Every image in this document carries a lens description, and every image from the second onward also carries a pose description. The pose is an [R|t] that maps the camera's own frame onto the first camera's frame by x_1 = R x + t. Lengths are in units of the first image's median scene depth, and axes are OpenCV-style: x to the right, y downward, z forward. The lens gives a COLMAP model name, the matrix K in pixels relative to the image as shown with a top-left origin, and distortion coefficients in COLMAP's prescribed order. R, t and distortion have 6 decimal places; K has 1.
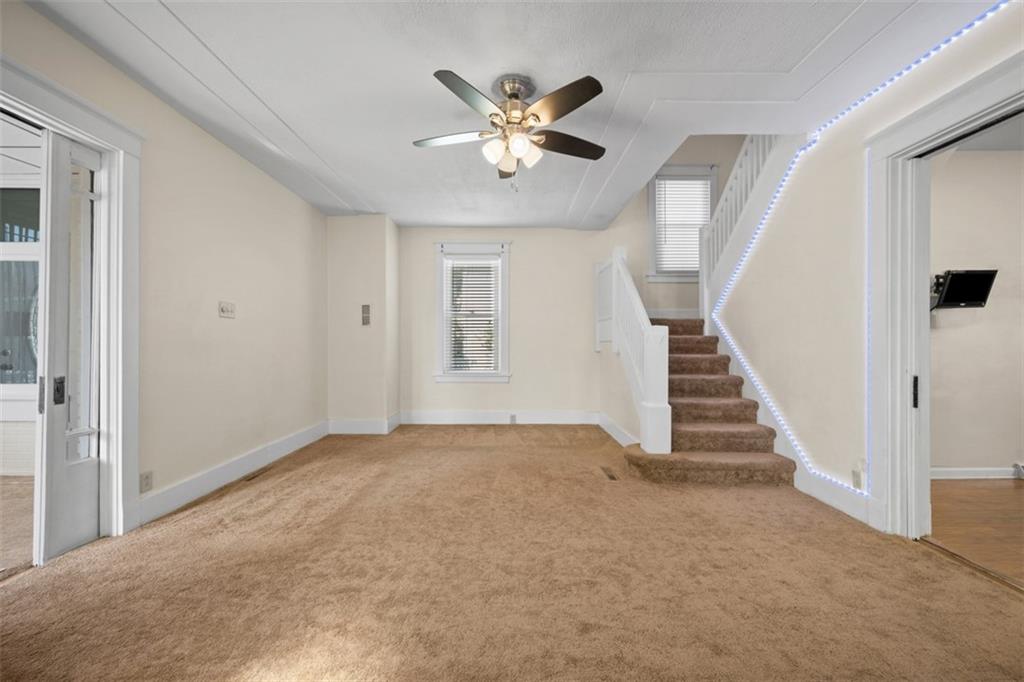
lens RADIAL K [[403.4, 0, 511.4], [0, 403.4, 343.6], [0, 0, 1]] dist [0.000009, 0.000035]
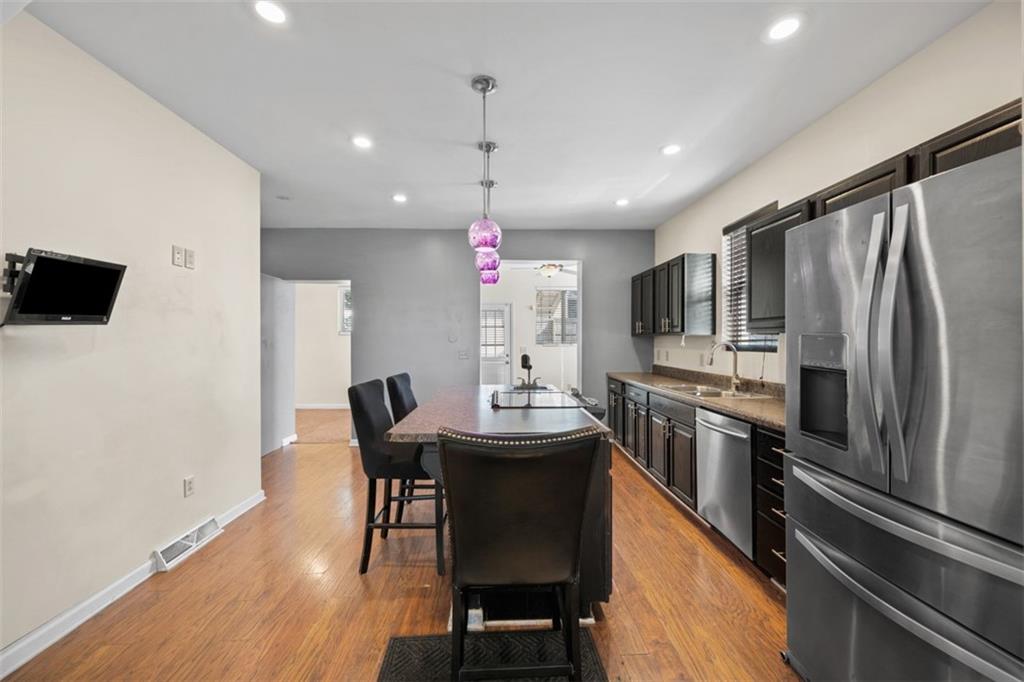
lens RADIAL K [[403.4, 0, 511.8], [0, 403.4, 341.2], [0, 0, 1]] dist [0.000009, 0.000035]
pose [[-0.030721, -0.006198, 0.999509, 0.559614], [-0.003075, 0.999977, 0.006106, -0.071486], [-0.999523, -0.002886, -0.030739, 0.421520]]
